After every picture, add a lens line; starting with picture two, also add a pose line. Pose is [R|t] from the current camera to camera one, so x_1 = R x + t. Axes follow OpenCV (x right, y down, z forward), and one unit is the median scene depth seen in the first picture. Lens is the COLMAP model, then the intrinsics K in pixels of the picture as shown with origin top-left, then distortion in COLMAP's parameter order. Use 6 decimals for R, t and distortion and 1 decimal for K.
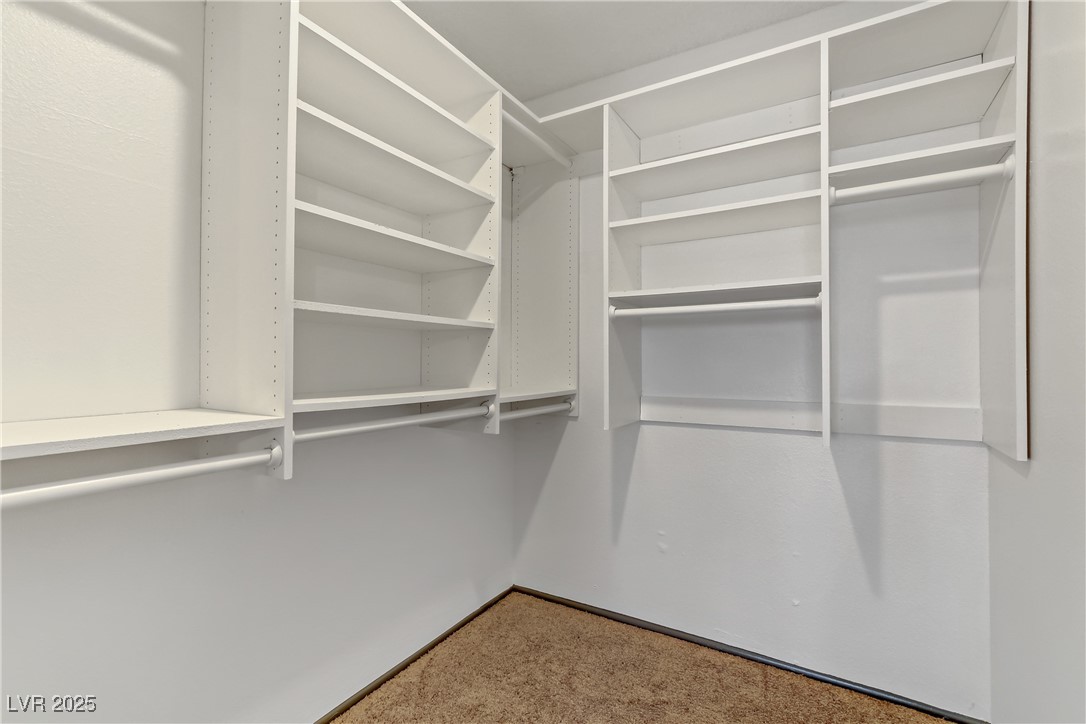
lens RADIAL K [[497.3, 0, 538.6], [0, 497.3, 362.4], [0, 0, 1]] dist [-0.004360, 0.002609]
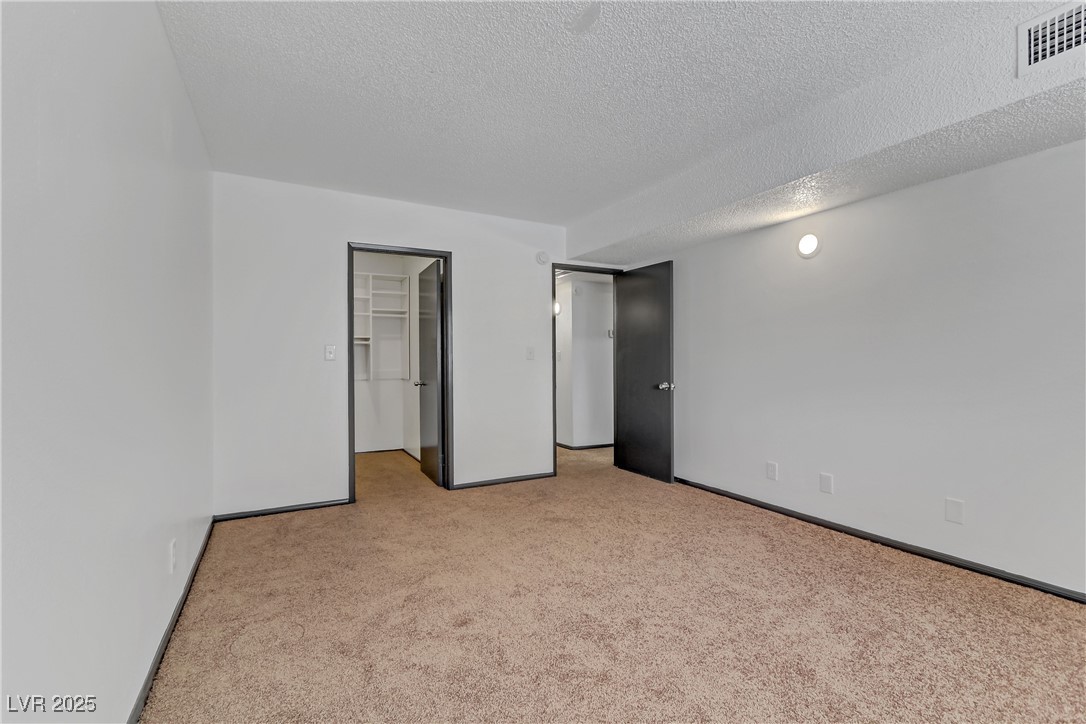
lens RADIAL K [[497.3, 0, 541.4], [0, 497.3, 360.9], [0, 0, 1]] dist [-0.004360, 0.002609]
pose [[0.519069, -0.001734, 0.854731, -2.102869], [0.000838, 0.999998, 0.001519, 0.020890], [-0.854732, -0.000072, 0.519070, -2.215273]]
